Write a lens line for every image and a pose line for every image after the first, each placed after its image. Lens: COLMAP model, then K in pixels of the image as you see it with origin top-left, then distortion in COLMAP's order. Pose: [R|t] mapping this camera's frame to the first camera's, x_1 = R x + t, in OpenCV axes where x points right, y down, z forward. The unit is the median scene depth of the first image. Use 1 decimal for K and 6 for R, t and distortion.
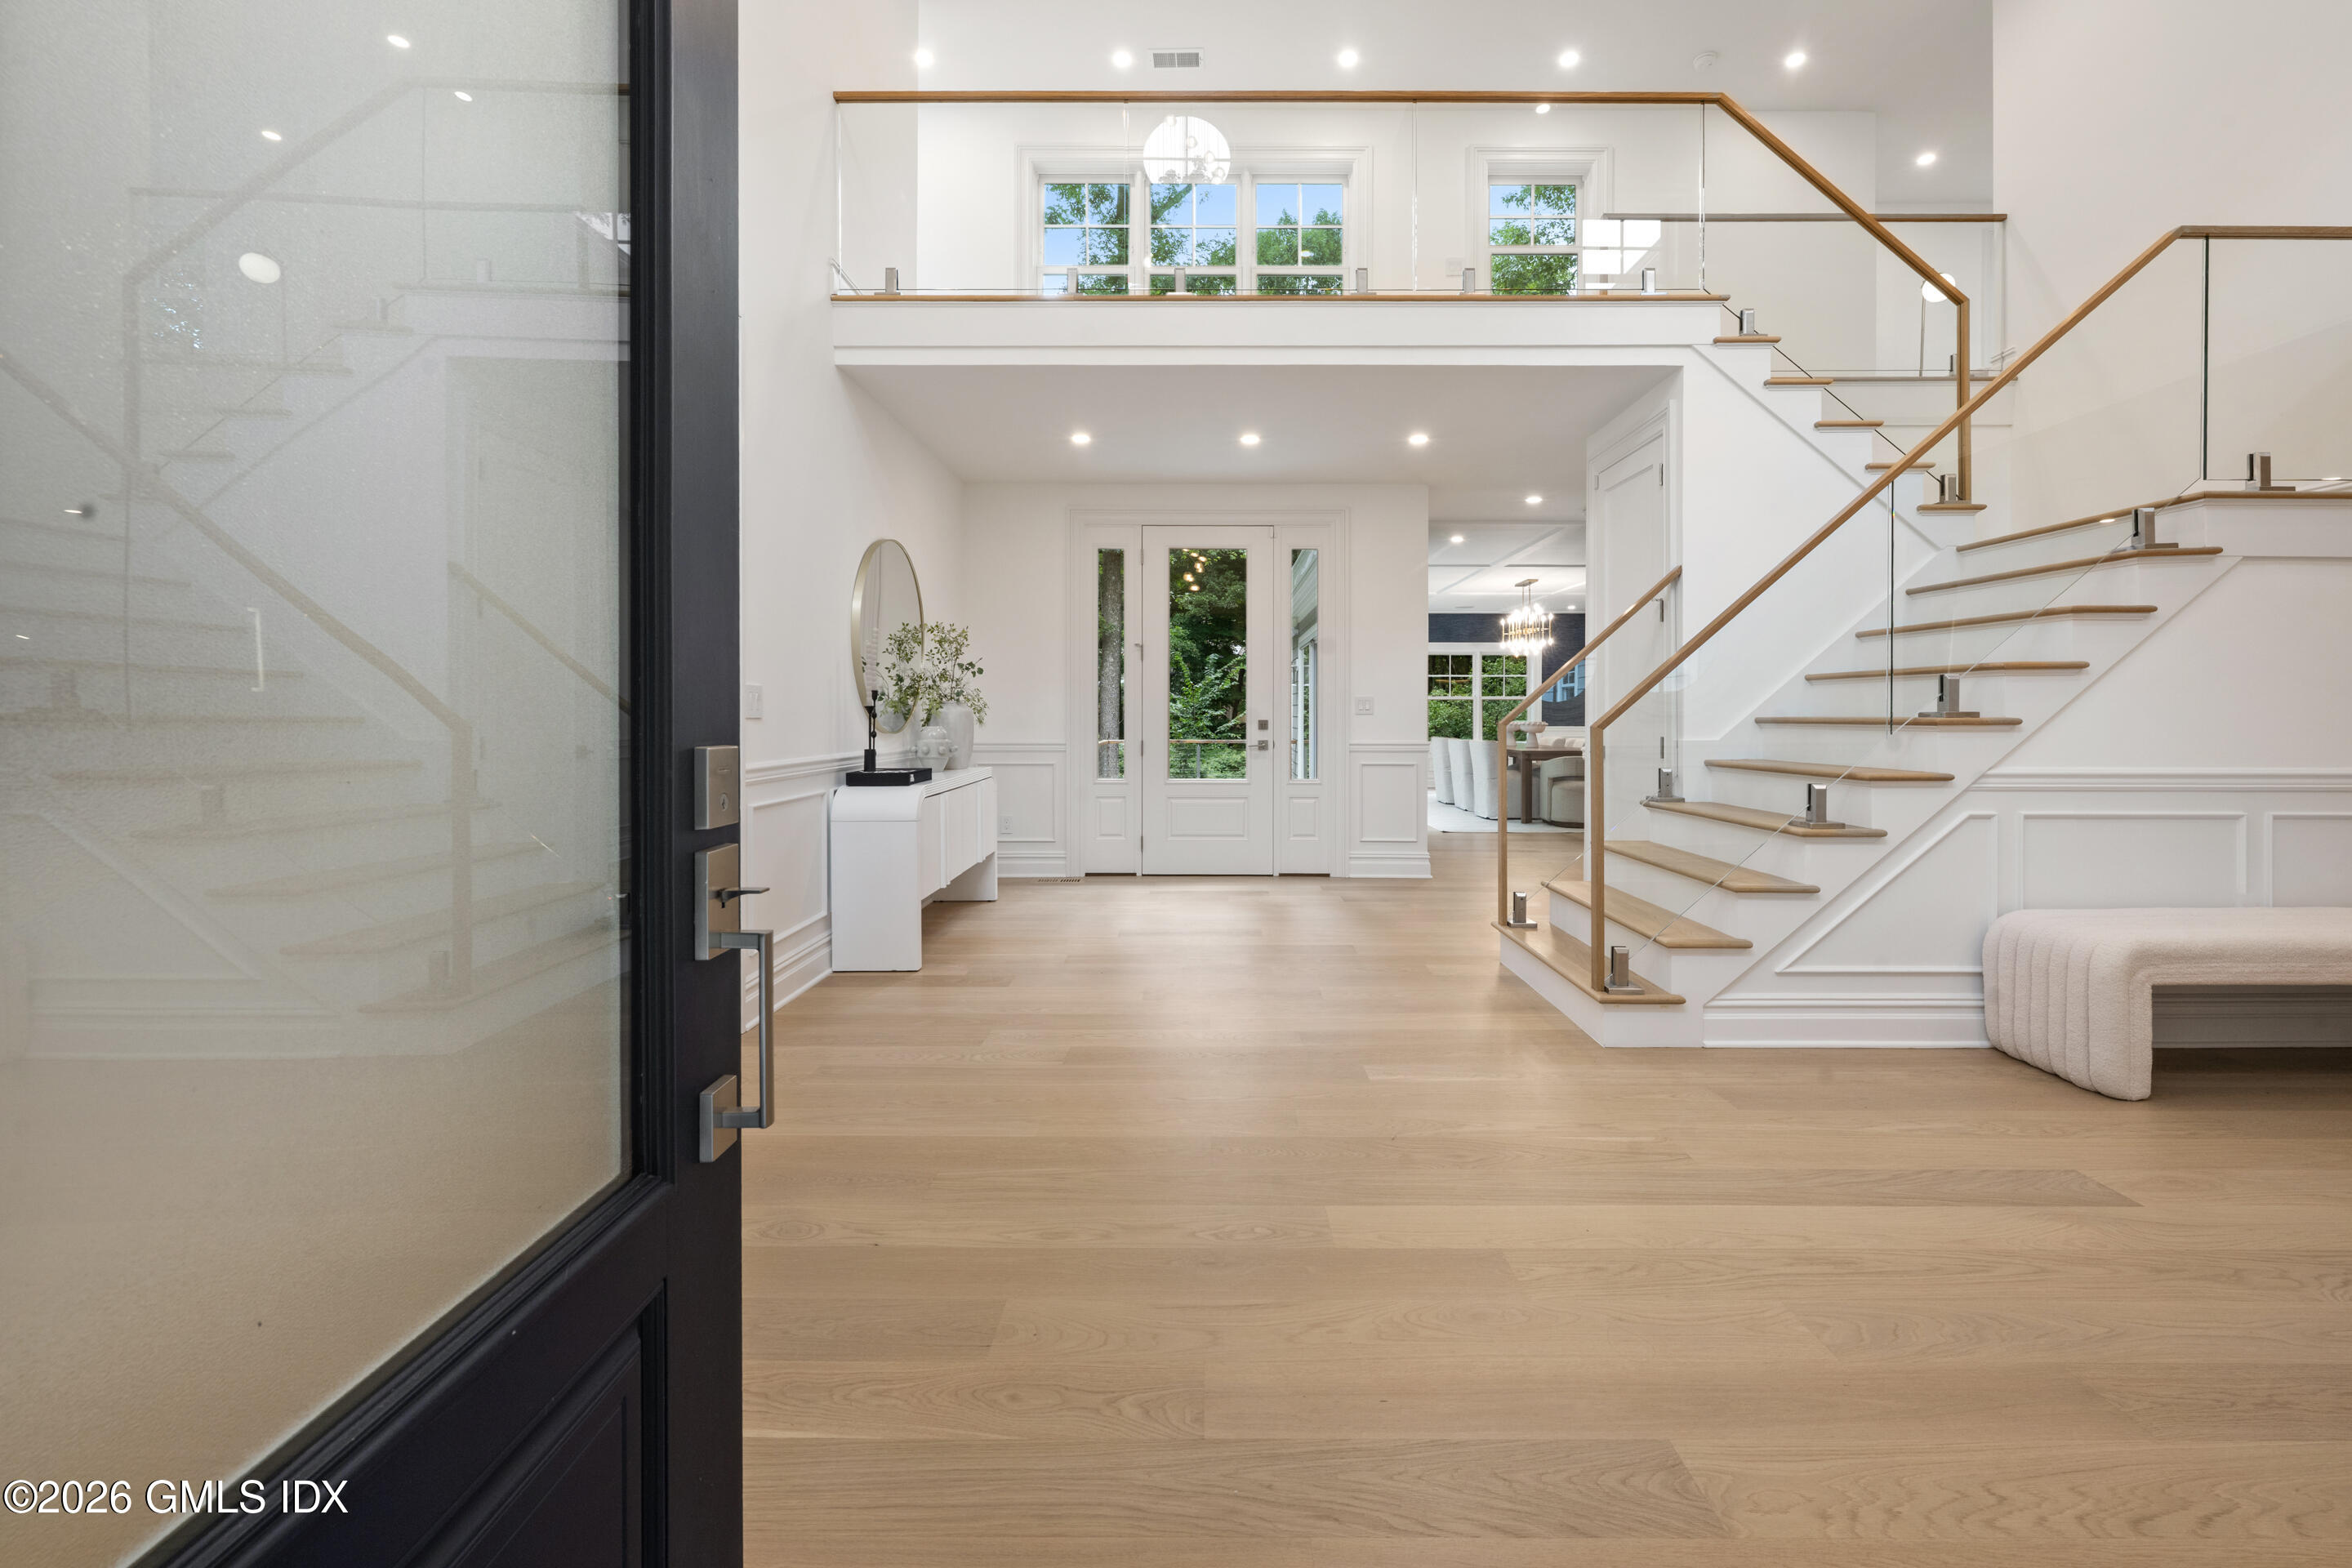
lens RADIAL K [[956.8, 0, 1182.8], [0, 956.8, 715.8], [0, 0, 1]] dist [0.000192, 0.000034]
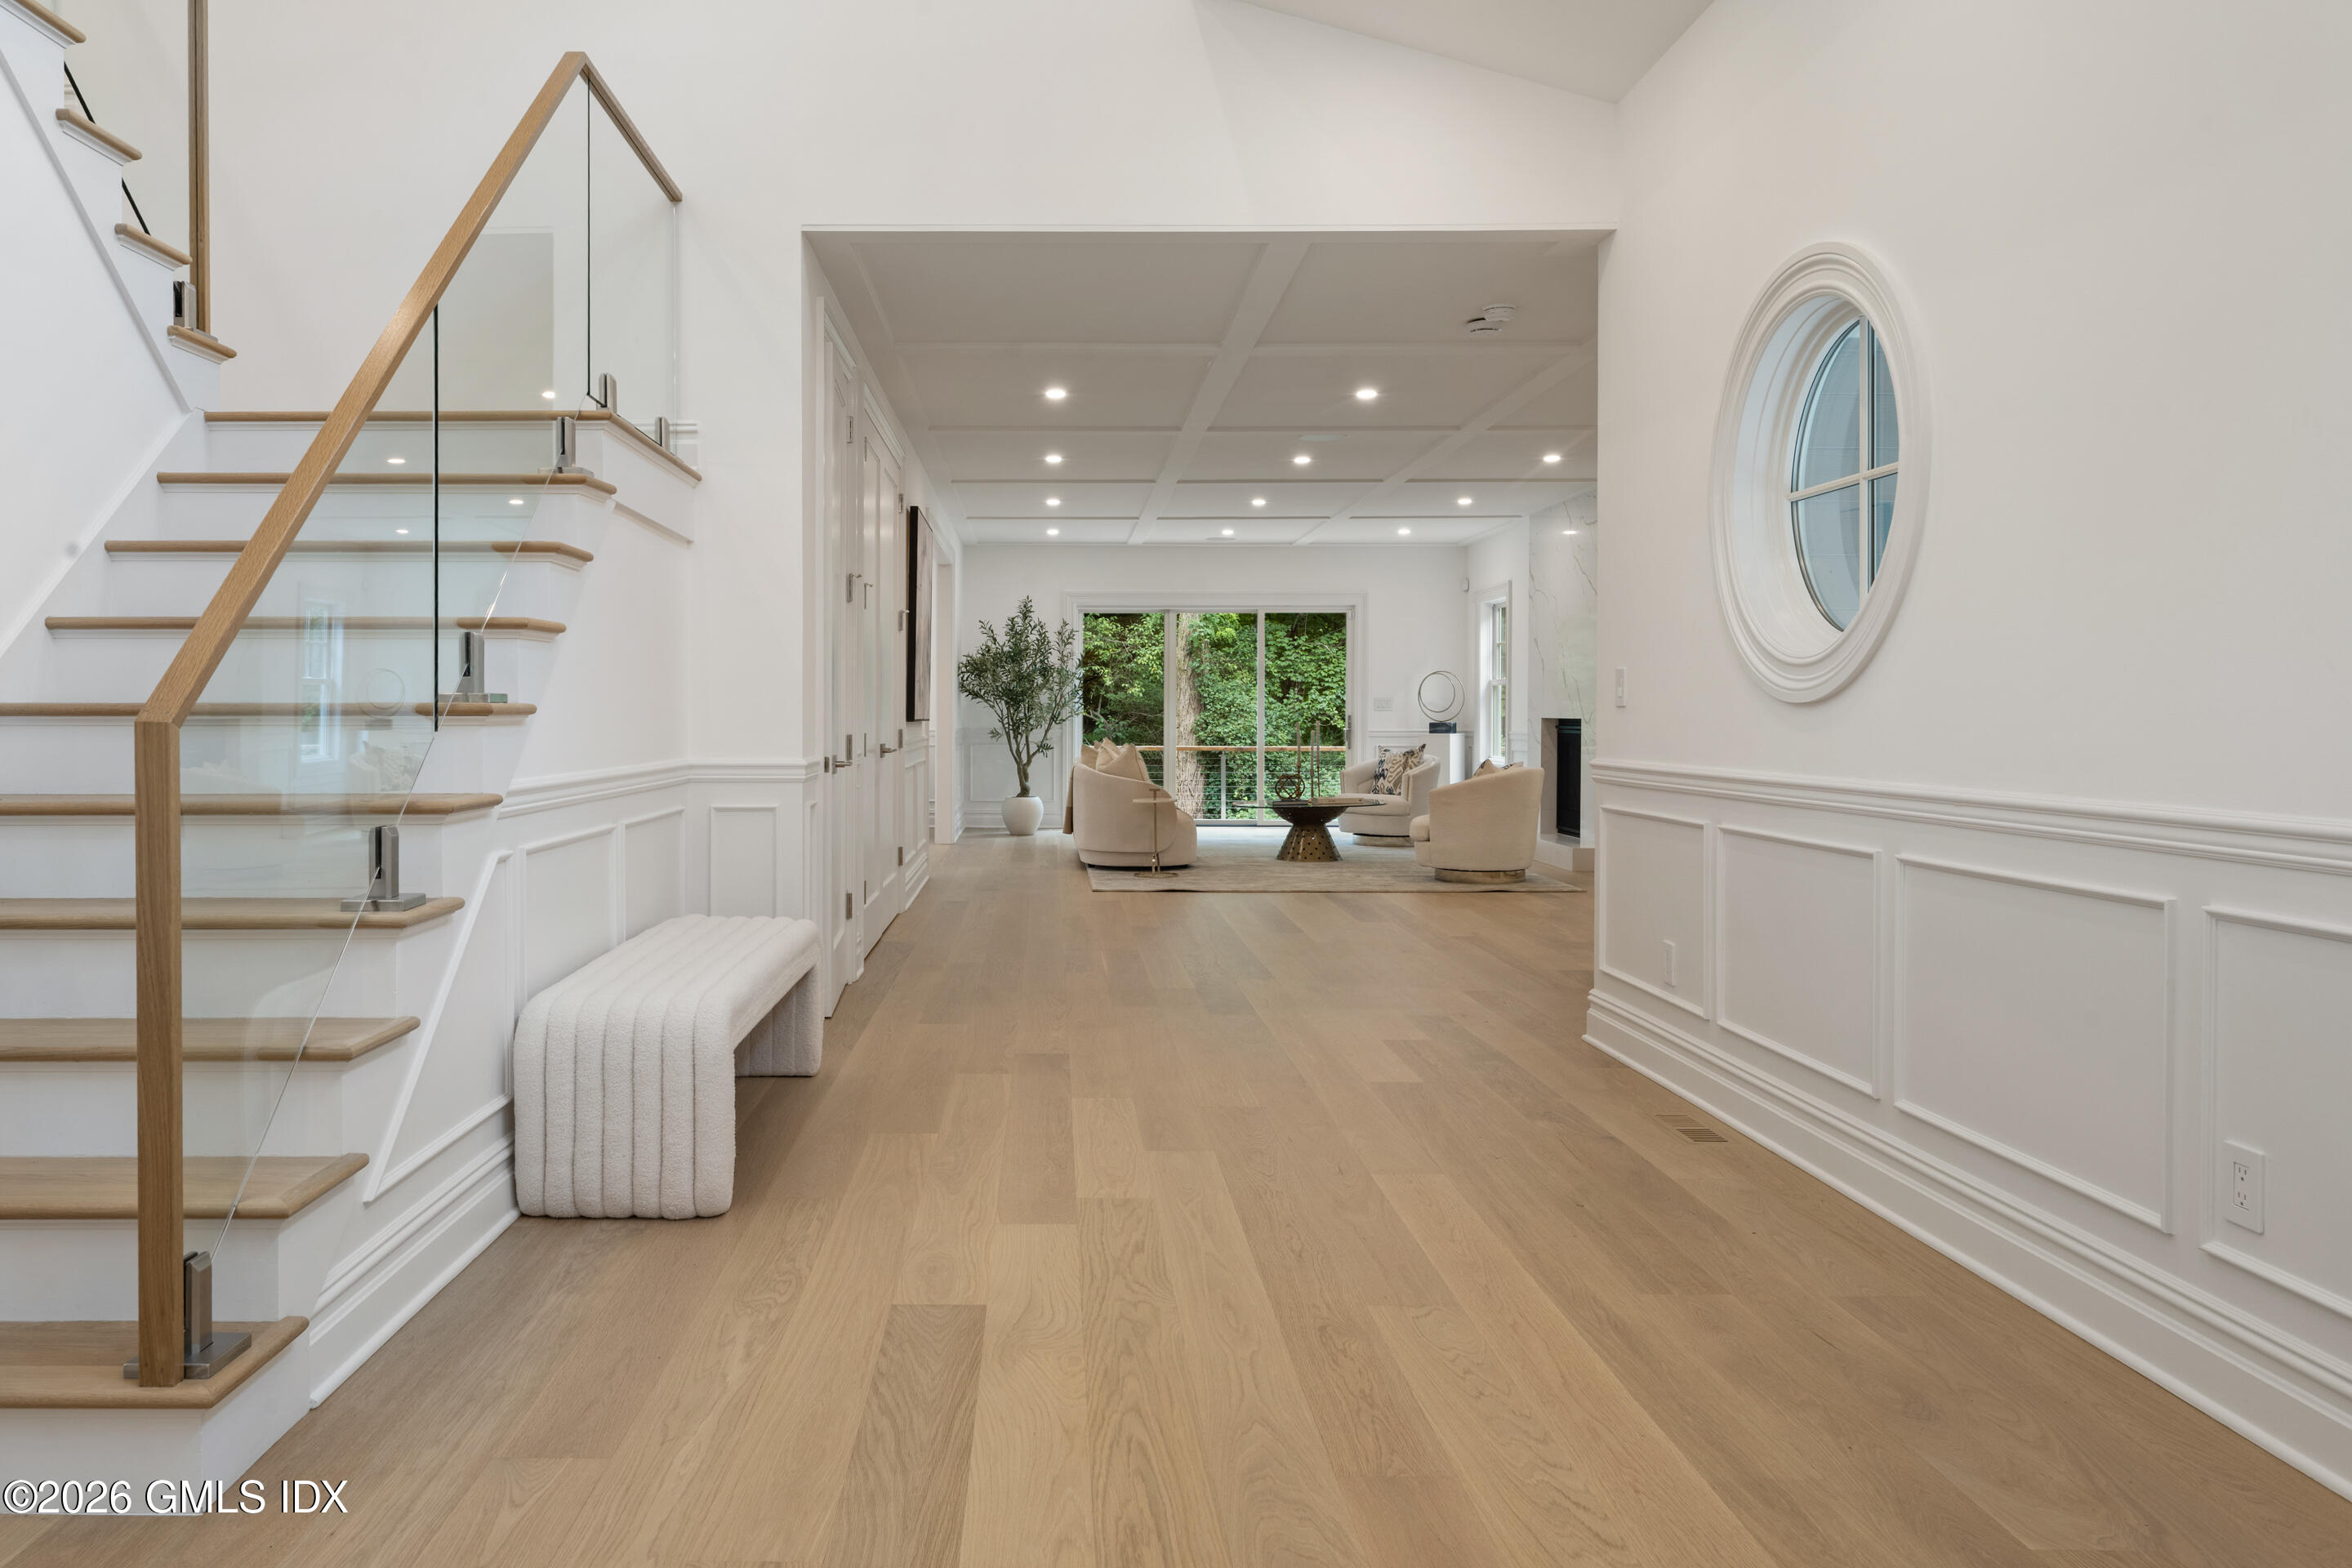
lens RADIAL K [[1582.6, 0, 1172.4], [0, 1582.6, 729.6], [0, 0, 1]] dist [0.002309, -0.000307]
pose [[-0.012266, -0.011206, 0.999862, -0.260225], [0.001260, 0.999936, 0.011222, 0.009703], [-0.999924, 0.001397, -0.012251, 0.680942]]
